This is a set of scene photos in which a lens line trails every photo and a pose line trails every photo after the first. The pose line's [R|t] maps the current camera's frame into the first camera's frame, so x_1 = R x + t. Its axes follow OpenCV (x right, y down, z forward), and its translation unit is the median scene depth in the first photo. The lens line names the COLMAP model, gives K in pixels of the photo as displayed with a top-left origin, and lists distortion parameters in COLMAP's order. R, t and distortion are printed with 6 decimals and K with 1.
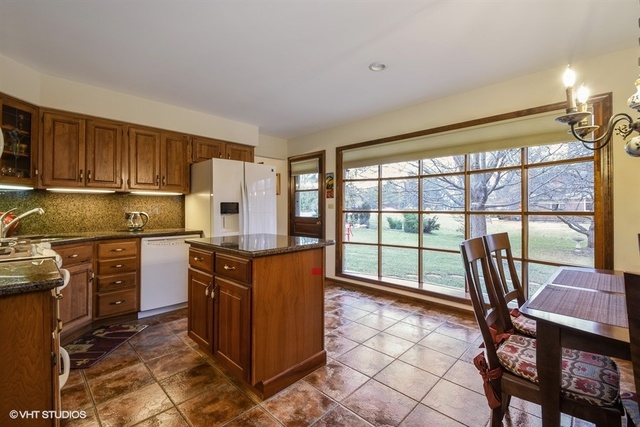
lens RADIAL K [[279.6, 0, 323.4], [0, 279.6, 201.0], [0, 0, 1]] dist [-0.003831, -0.003310]
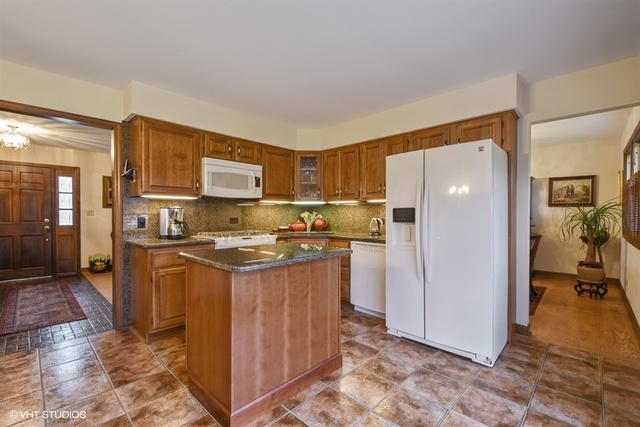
lens RADIAL K [[279.6, 0, 325.0], [0, 279.6, 218.8], [0, 0, 1]] dist [-0.003831, -0.003310]
pose [[0.010401, 0.017233, -0.999797, 0.487576], [0.028281, 0.999446, 0.017521, 0.017375], [0.999546, -0.028458, 0.009908, 0.852589]]
